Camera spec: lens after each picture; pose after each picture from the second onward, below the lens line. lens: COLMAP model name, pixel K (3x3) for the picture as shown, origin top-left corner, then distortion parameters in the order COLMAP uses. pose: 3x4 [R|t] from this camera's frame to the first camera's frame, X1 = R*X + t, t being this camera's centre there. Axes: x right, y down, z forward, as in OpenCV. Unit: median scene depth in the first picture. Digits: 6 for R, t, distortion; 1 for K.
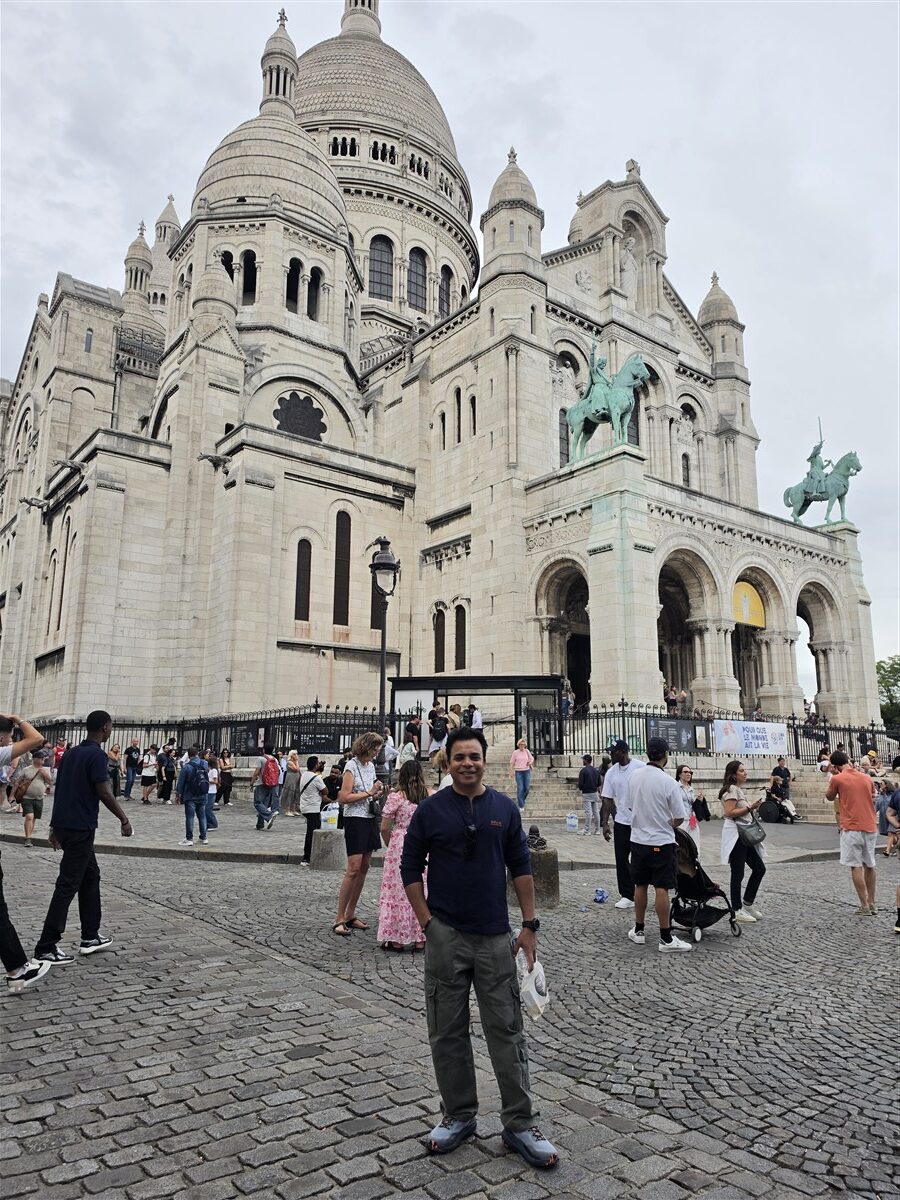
lens RADIAL K [[876.9, 0, 450.8], [0, 876.9, 590.0], [0, 0, 1]] dist [0.057596, -0.040806]
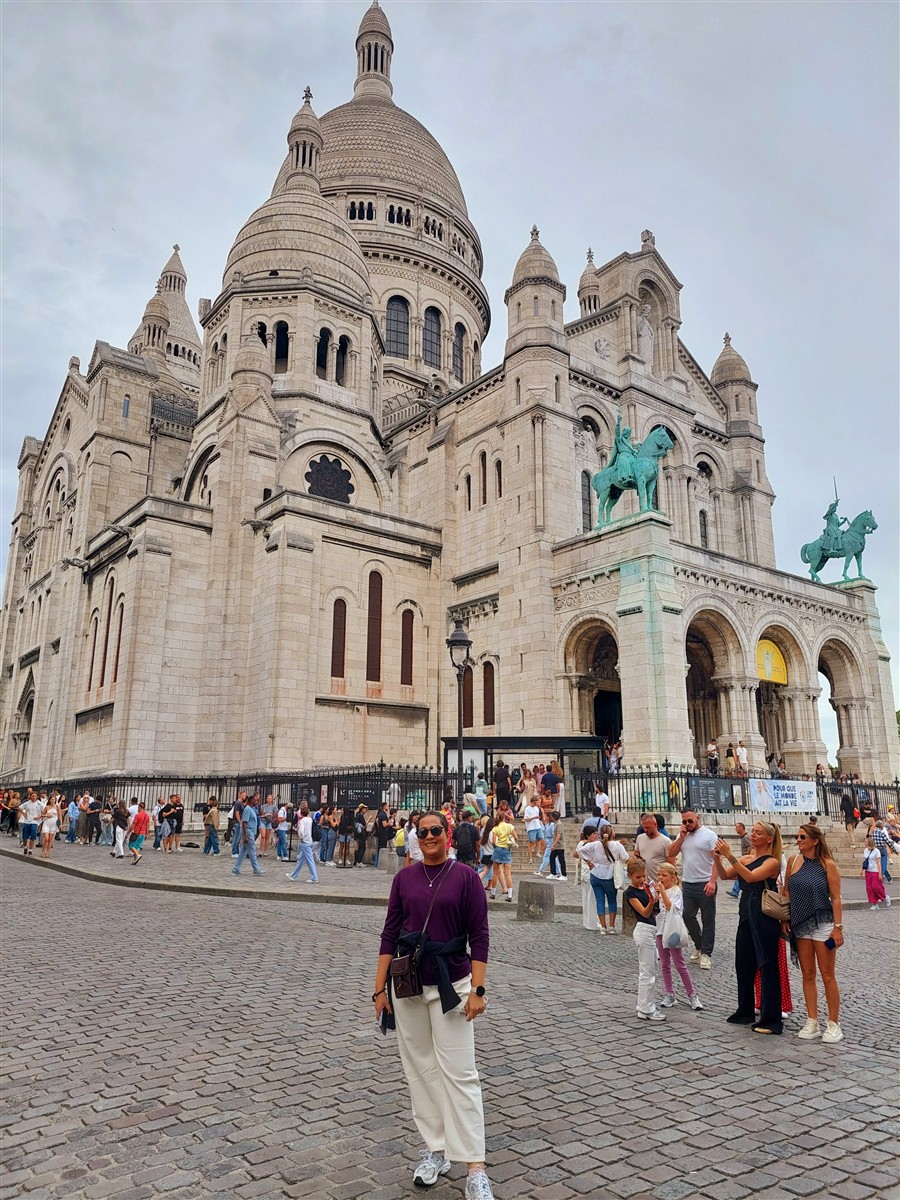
lens RADIAL K [[876.9, 0, 450.1], [0, 876.9, 599.0], [0, 0, 1]] dist [0.057596, -0.040806]
pose [[0.999873, -0.002227, -0.015763, -0.015484], [0.001482, 0.998888, -0.047126, -0.006825], [0.015851, 0.047097, 0.998765, -0.029136]]
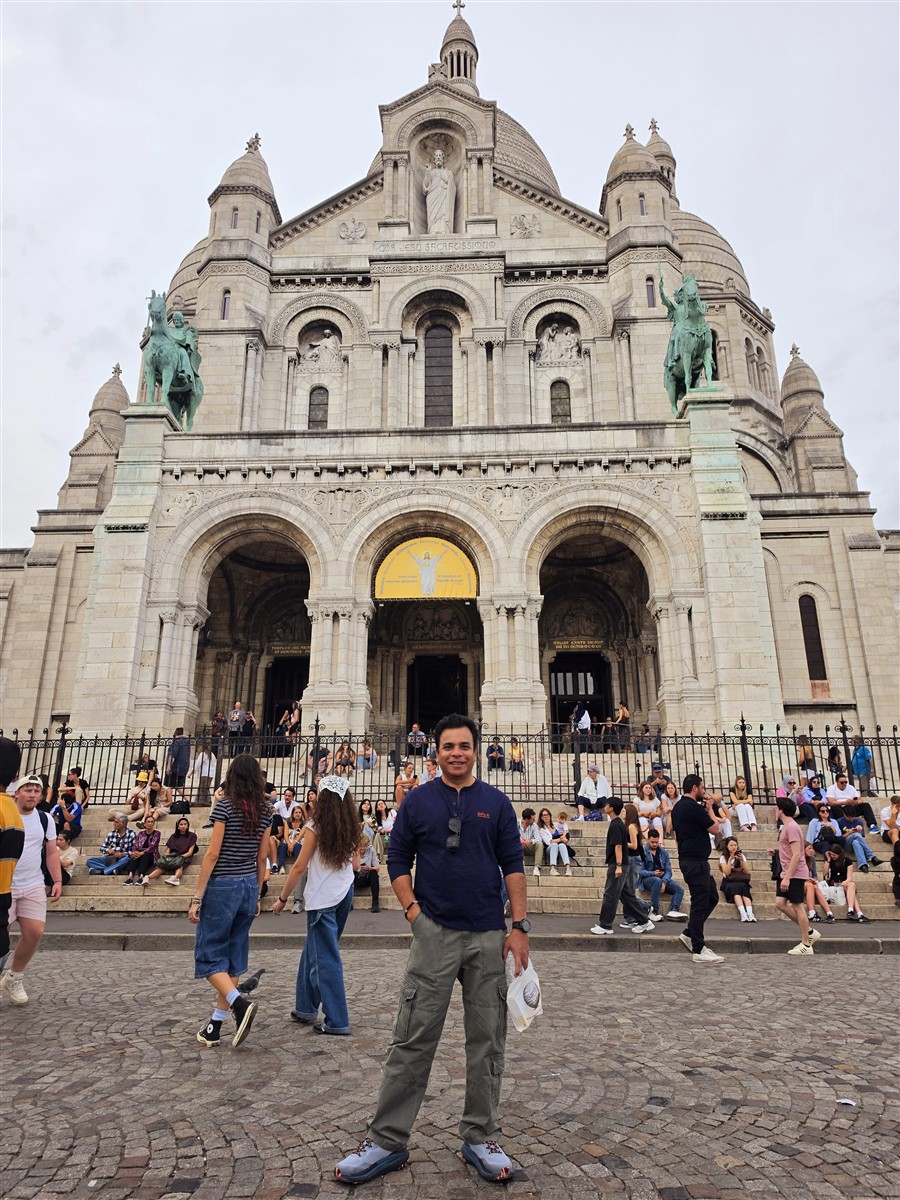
lens RADIAL K [[815.1, 0, 450.7], [0, 815.1, 600.9], [0, 0, 1]] dist [0.005117, -0.000124]
pose [[0.757566, -0.204179, -0.620003, 0.659042], [0.147805, 0.978807, -0.141740, 0.116953], [0.635804, 0.015738, 0.771690, 0.500932]]
